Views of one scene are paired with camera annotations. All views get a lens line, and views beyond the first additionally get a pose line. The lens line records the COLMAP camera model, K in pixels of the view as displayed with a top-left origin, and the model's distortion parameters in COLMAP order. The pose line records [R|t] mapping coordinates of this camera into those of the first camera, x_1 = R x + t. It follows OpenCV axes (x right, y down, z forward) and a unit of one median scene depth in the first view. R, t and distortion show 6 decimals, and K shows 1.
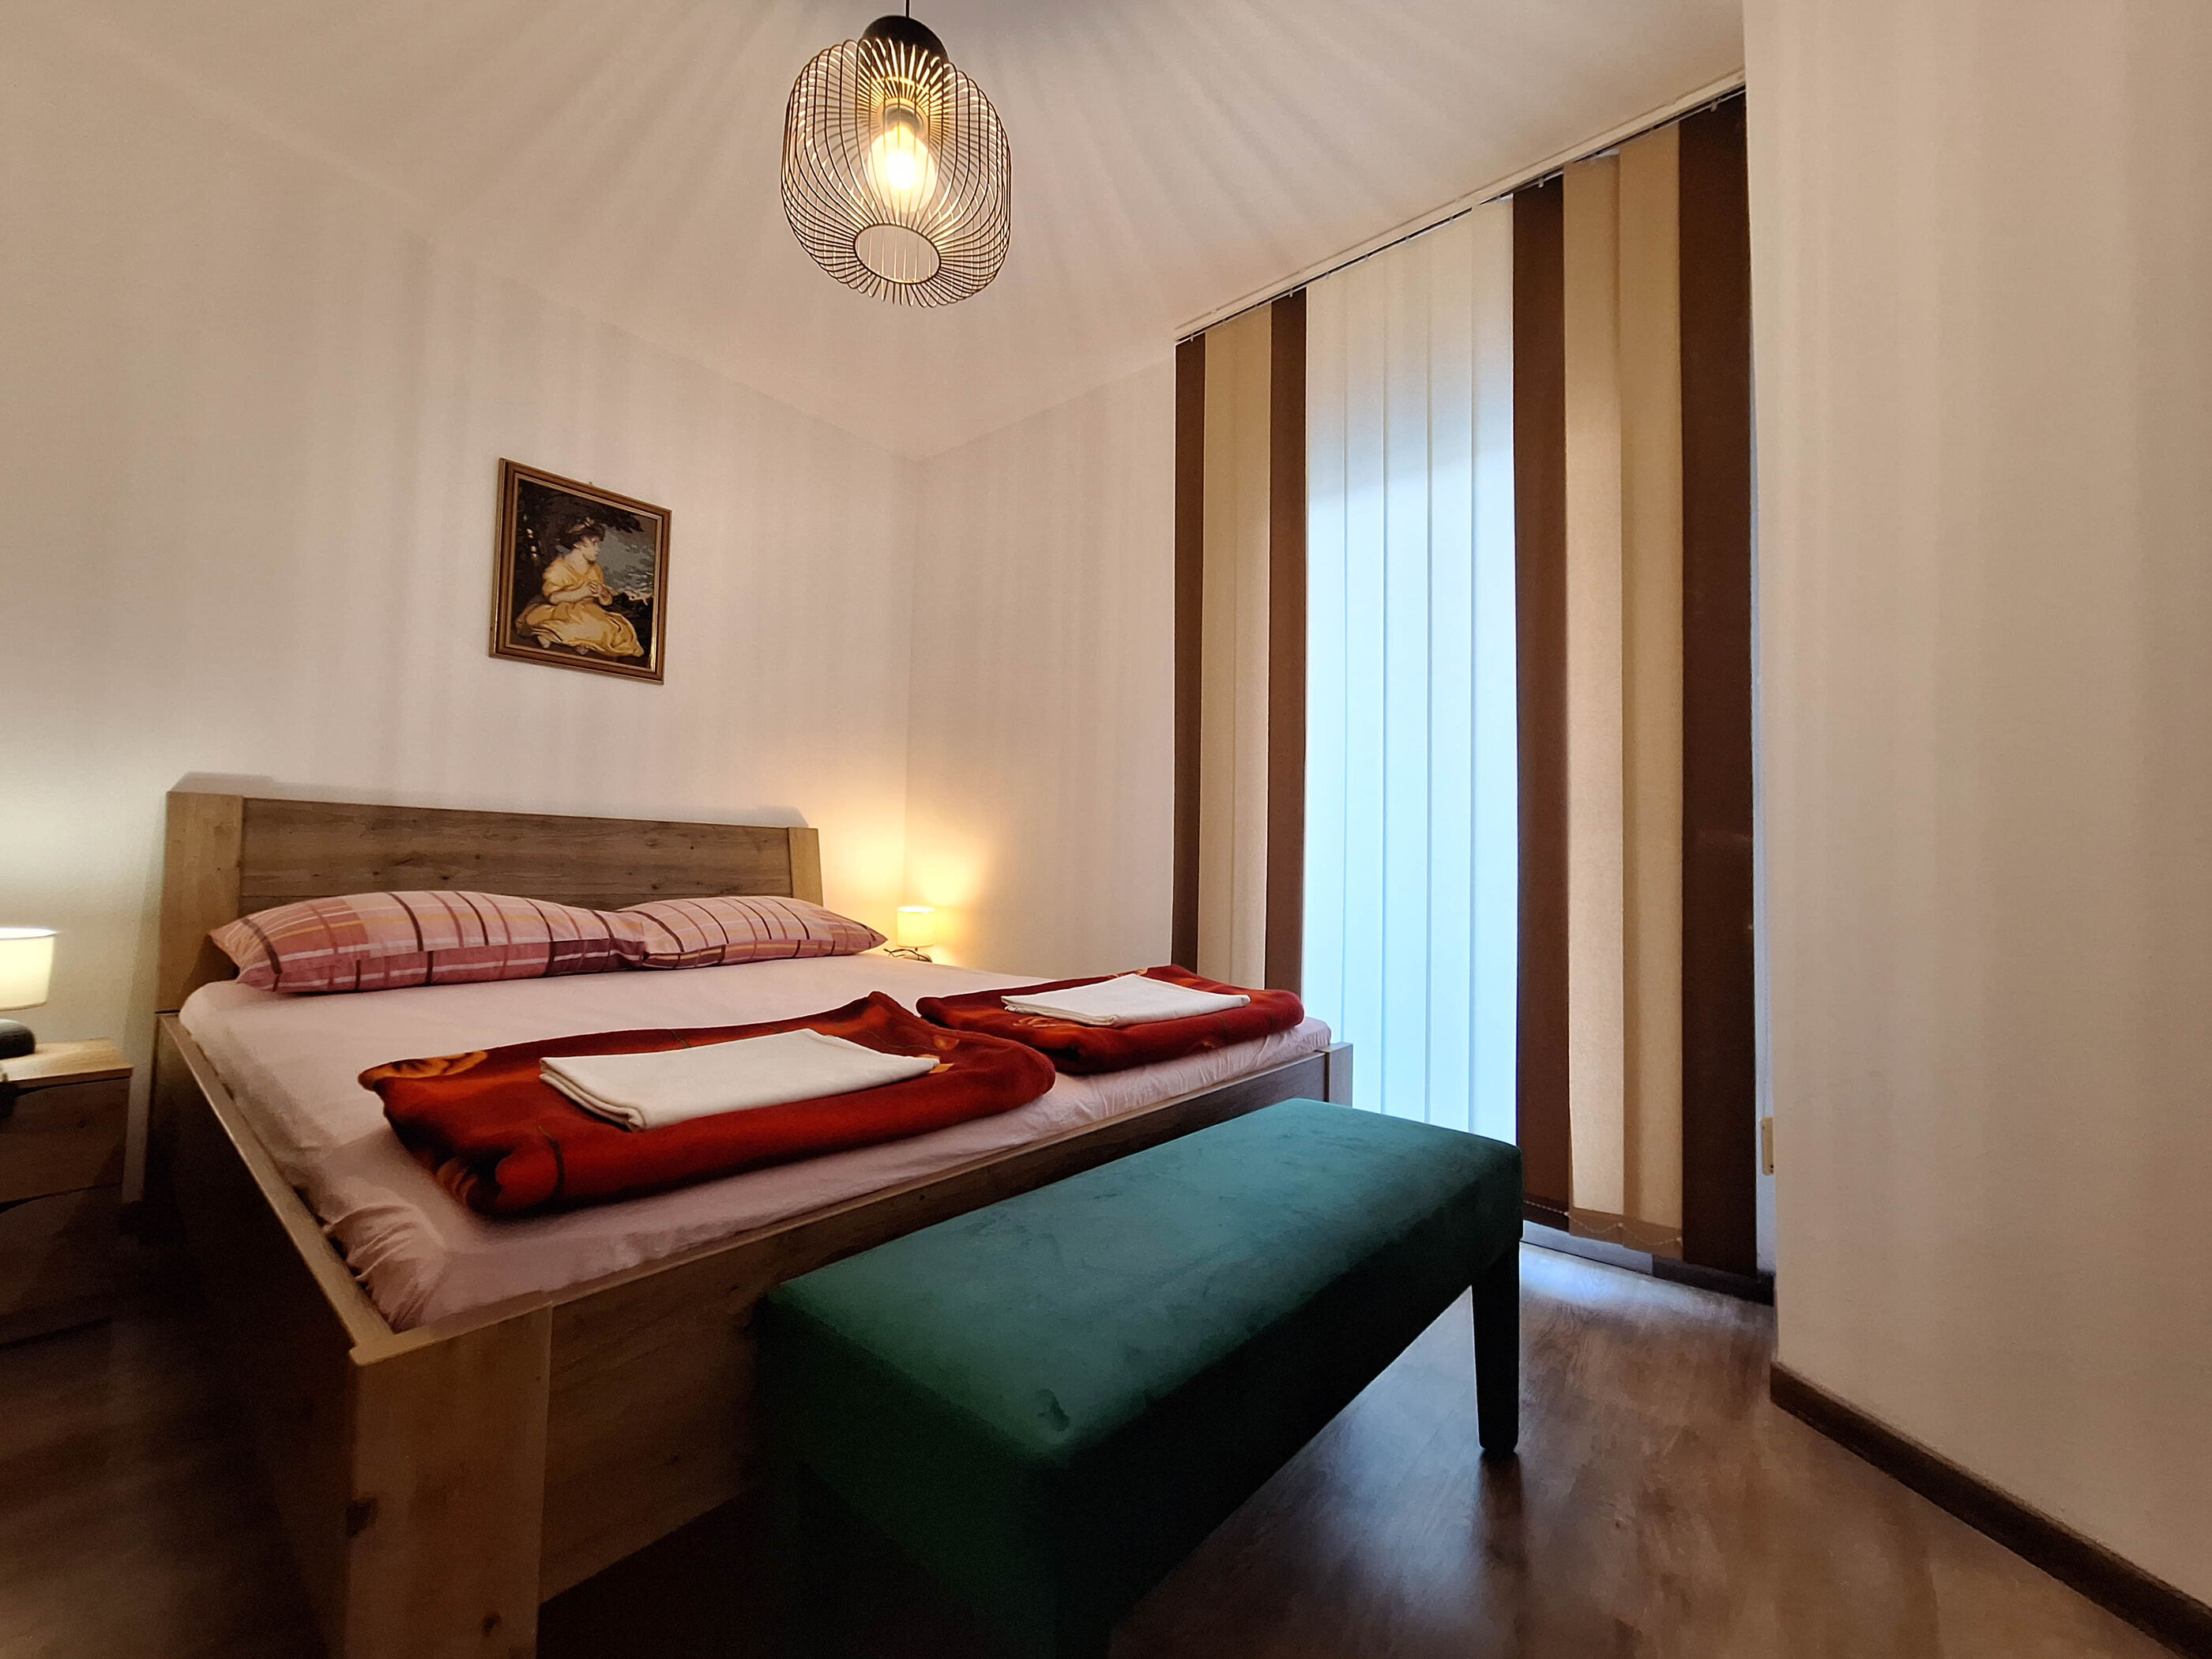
lens RADIAL K [[882.7, 0, 1125.6], [0, 882.7, 845.5], [0, 0, 1]] dist [-0.006346, 0.002289]
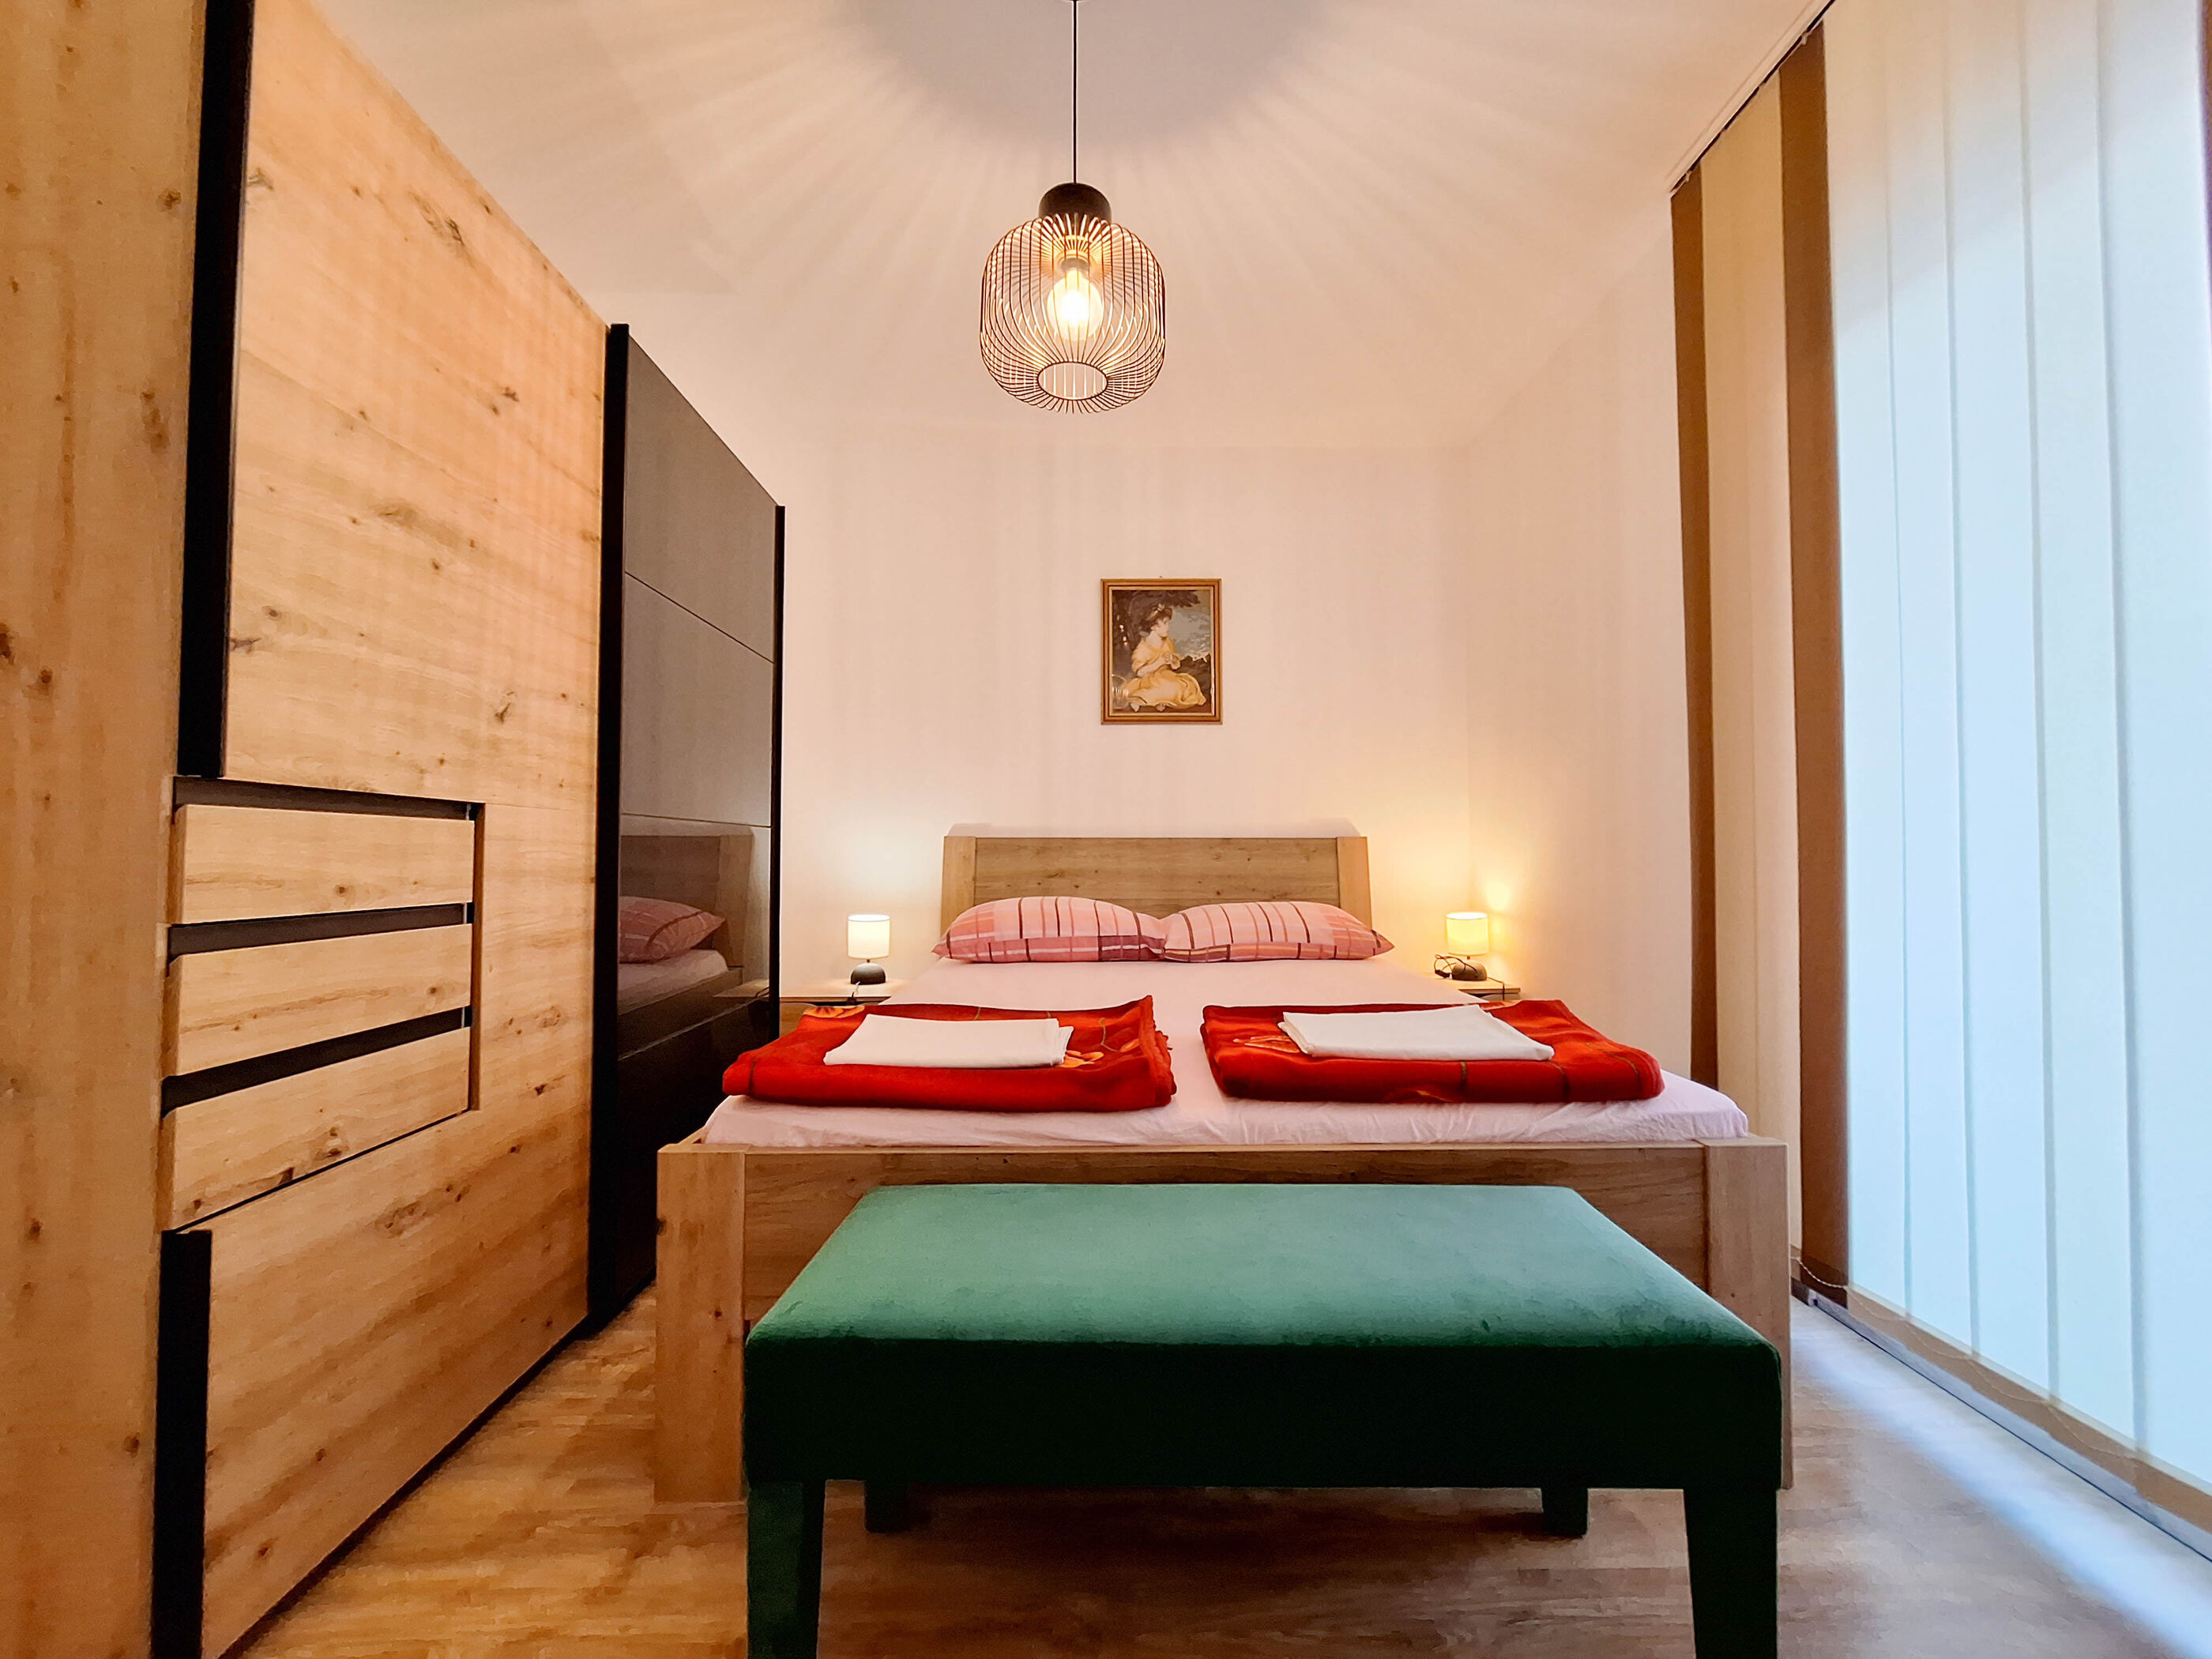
lens RADIAL K [[882.7, 0, 1108.5], [0, 882.7, 837.6], [0, 0, 1]] dist [-0.006346, 0.002289]
pose [[0.636352, -0.038422, -0.770441, 0.339221], [0.037434, 0.999120, -0.018907, -0.012475], [0.770490, -0.016809, 0.637231, 0.129069]]
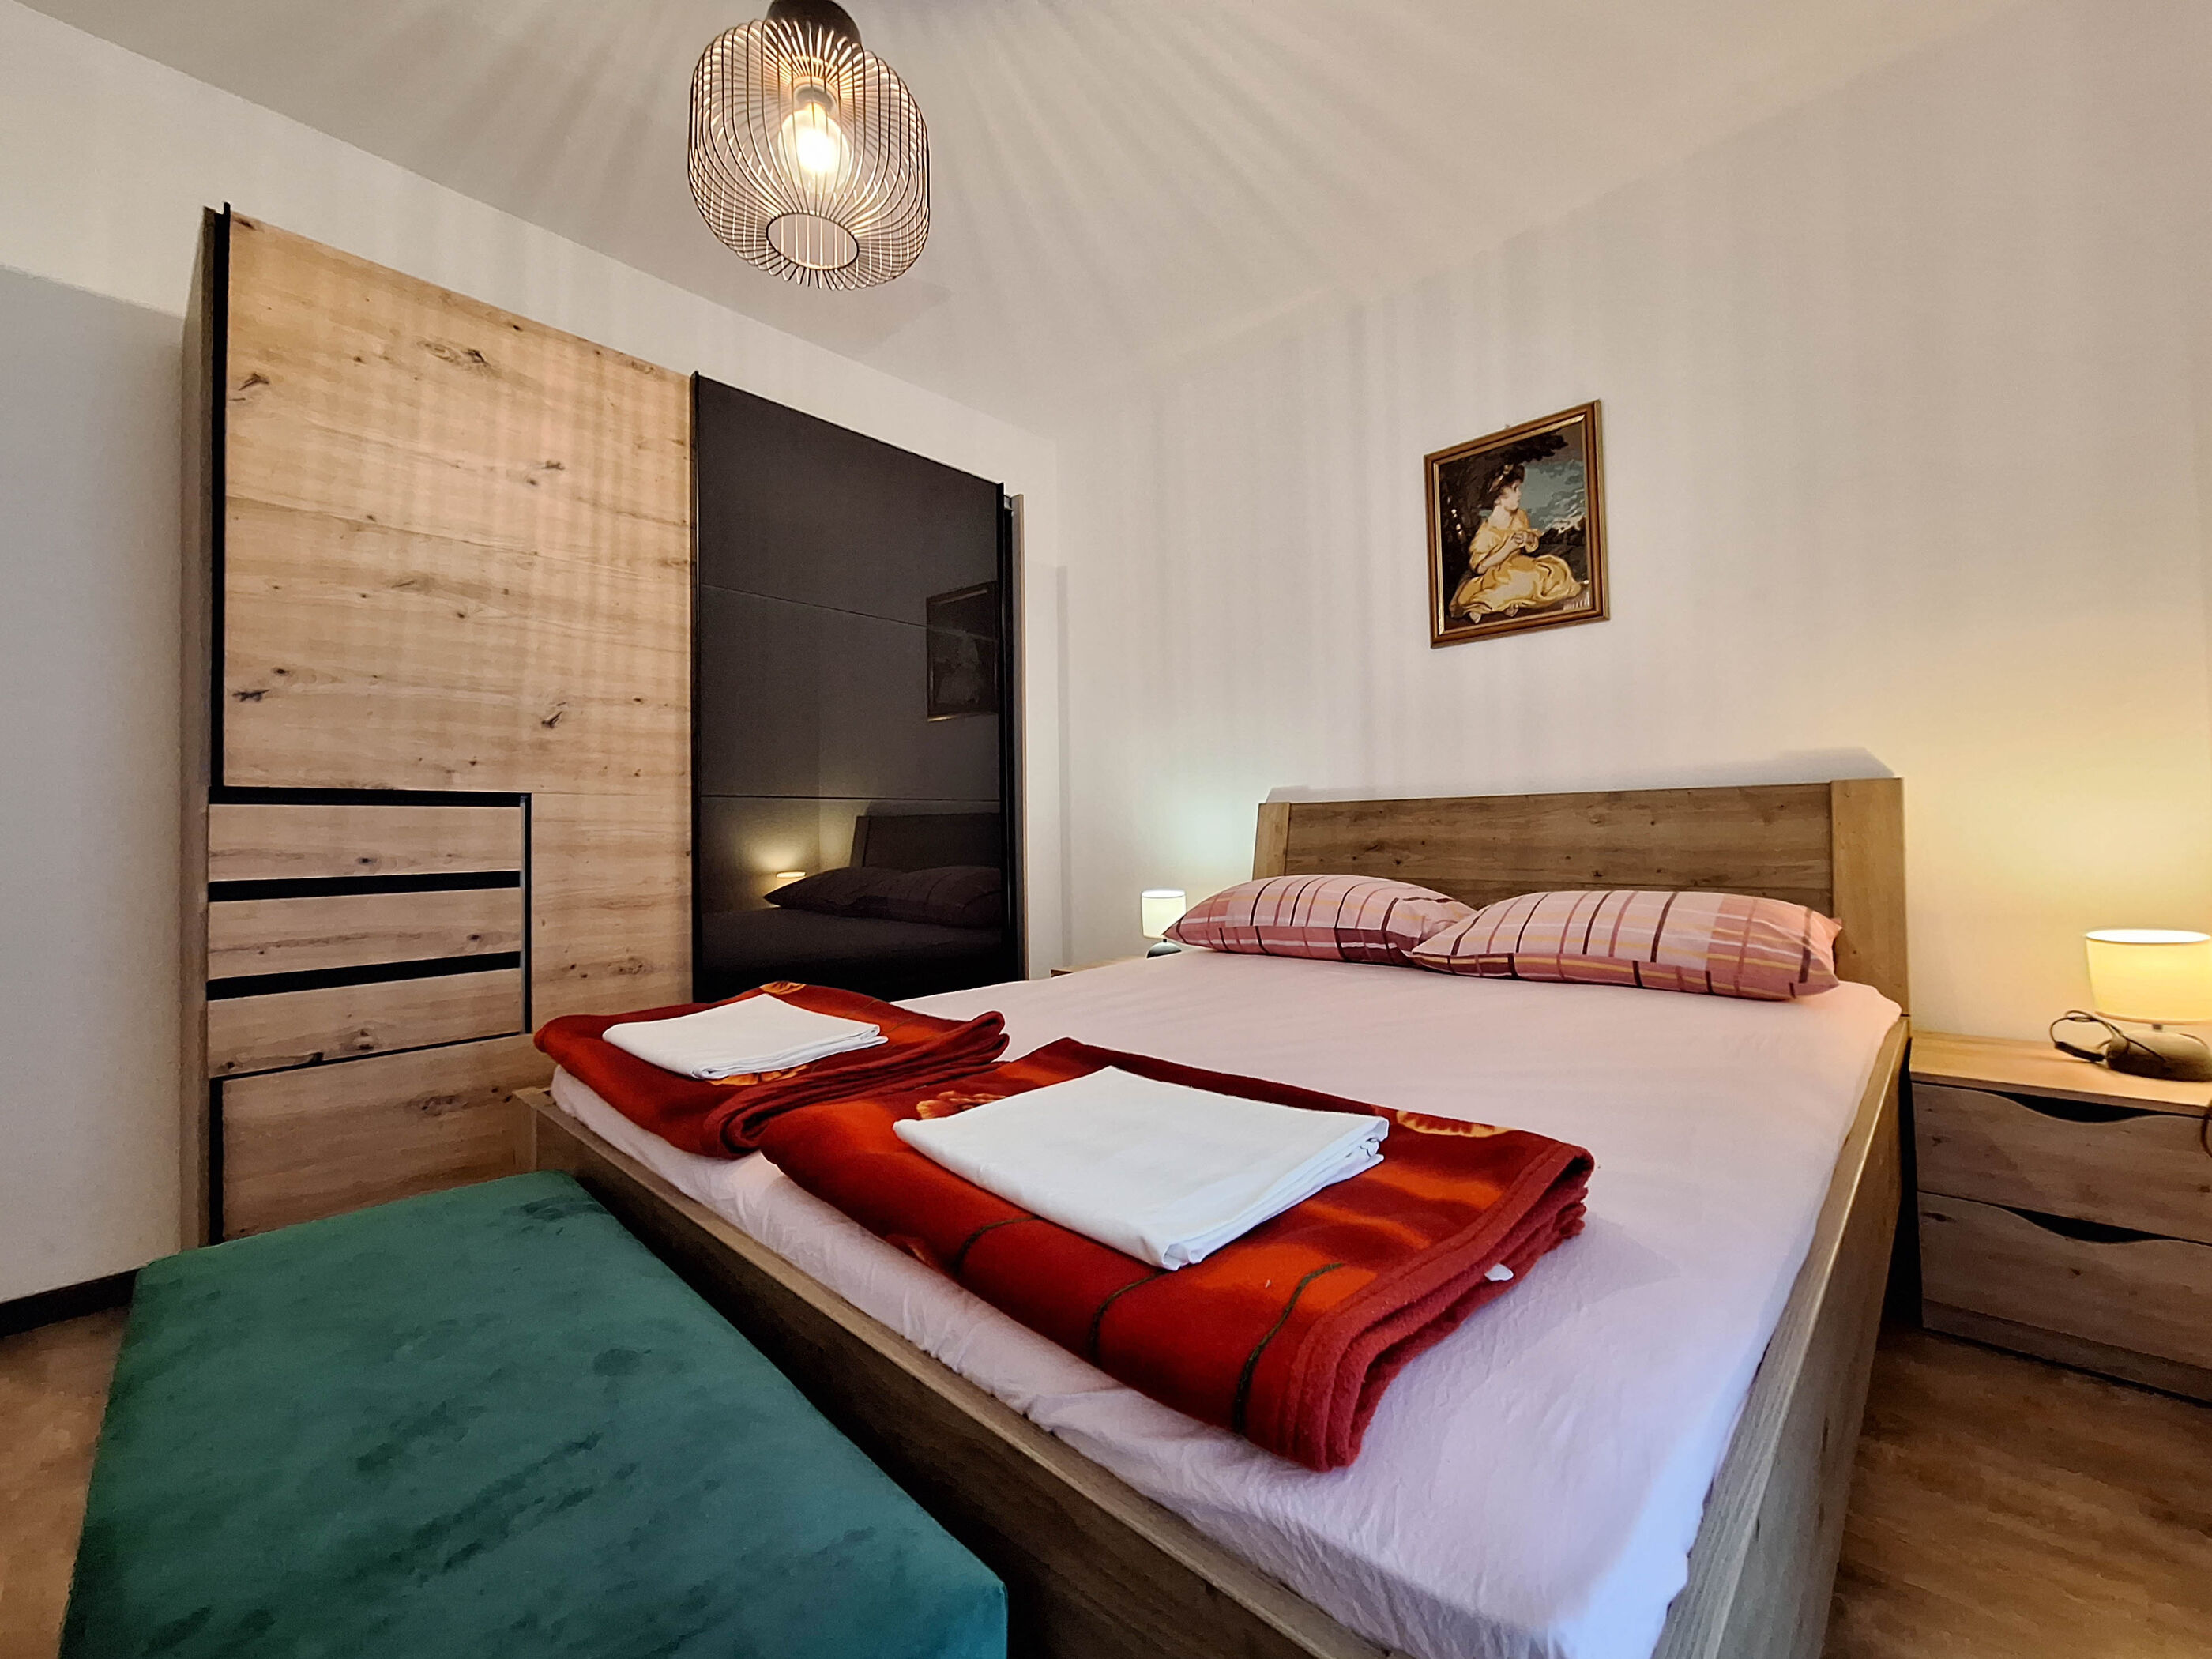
lens RADIAL K [[882.7, 0, 1105.8], [0, 882.7, 815.7], [0, 0, 1]] dist [-0.006346, 0.002289]
pose [[-0.073755, -0.040081, -0.996471, 0.332522], [0.044316, 0.998073, -0.043426, 0.009869], [0.996291, -0.047363, -0.071836, 0.684439]]
